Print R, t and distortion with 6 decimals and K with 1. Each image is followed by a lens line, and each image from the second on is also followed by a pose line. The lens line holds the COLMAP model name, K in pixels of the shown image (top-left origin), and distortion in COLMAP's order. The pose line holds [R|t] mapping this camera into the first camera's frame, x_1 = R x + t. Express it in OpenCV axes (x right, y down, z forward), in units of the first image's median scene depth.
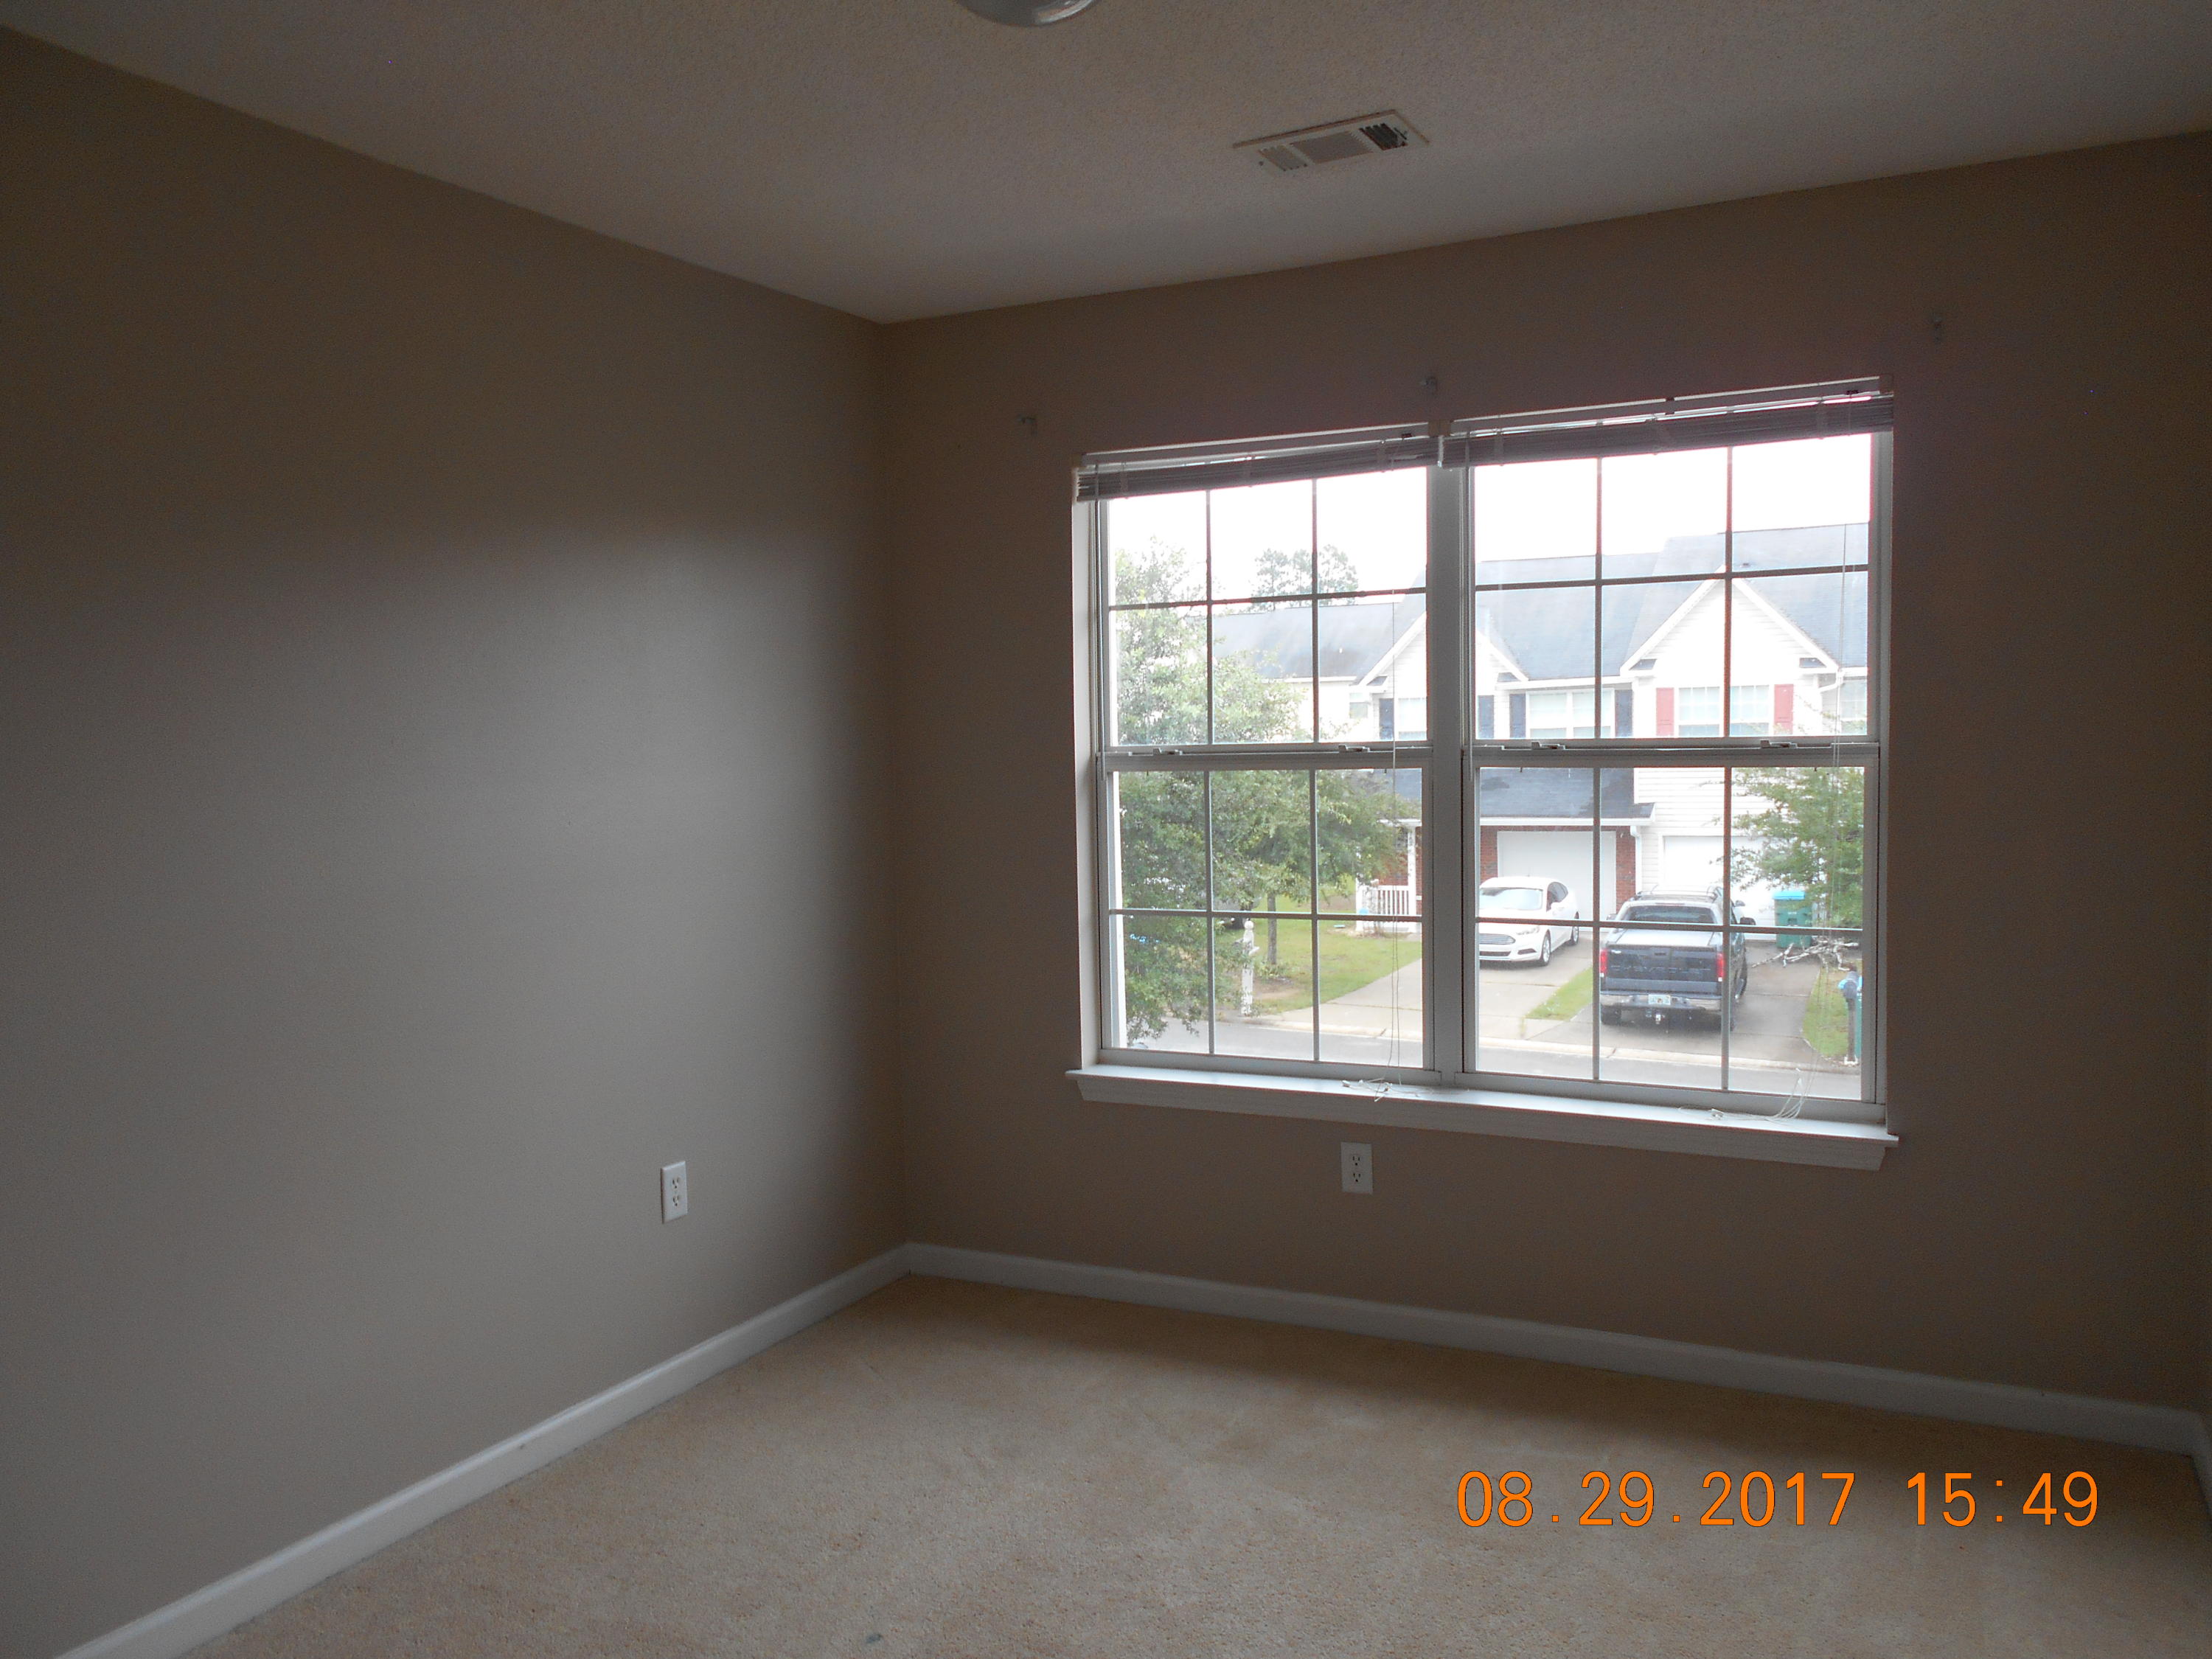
lens RADIAL K [[1770.5, 0, 1105.9], [0, 1770.5, 820.1], [0, 0, 1]] dist [-0.015330, 0.015448]
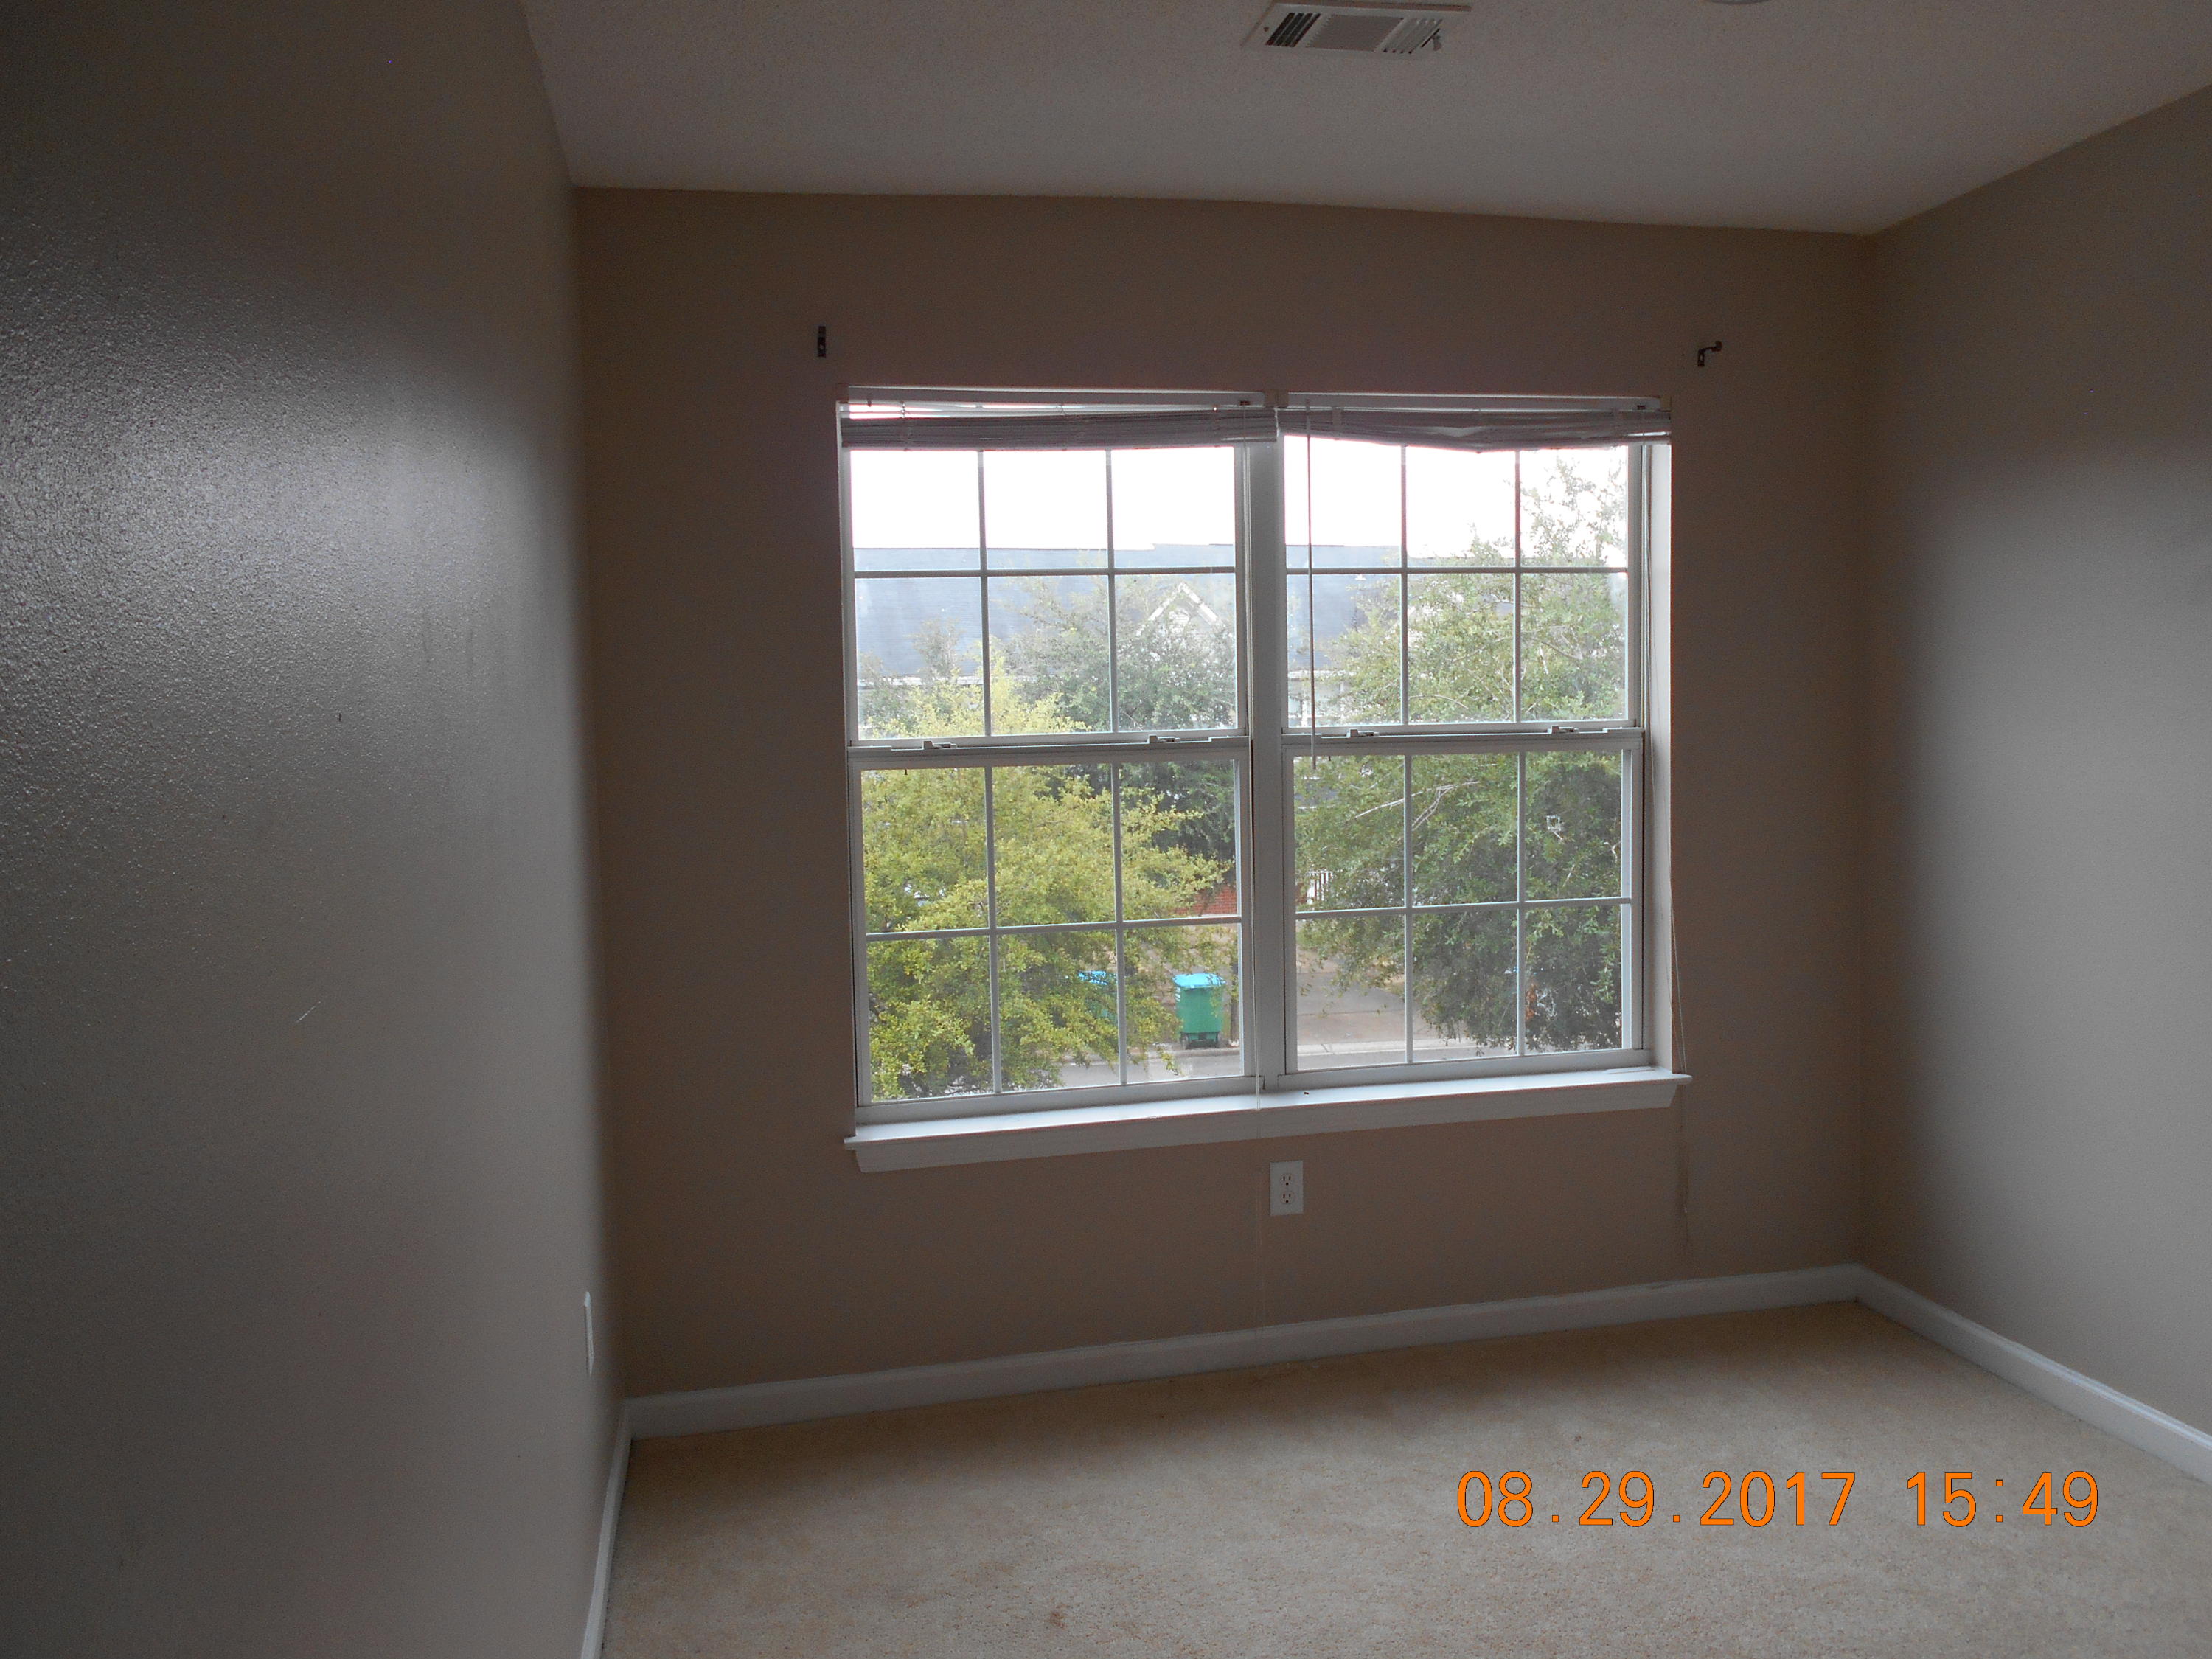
lens RADIAL K [[1770.5, 0, 1107.2], [0, 1770.5, 839.9], [0, 0, 1]] dist [-0.015330, 0.015448]
pose [[0.785619, -0.049606, 0.616718, -0.480462], [0.043868, 0.998738, 0.024451, -0.013033], [-0.617153, 0.007846, 0.786804, 0.312547]]
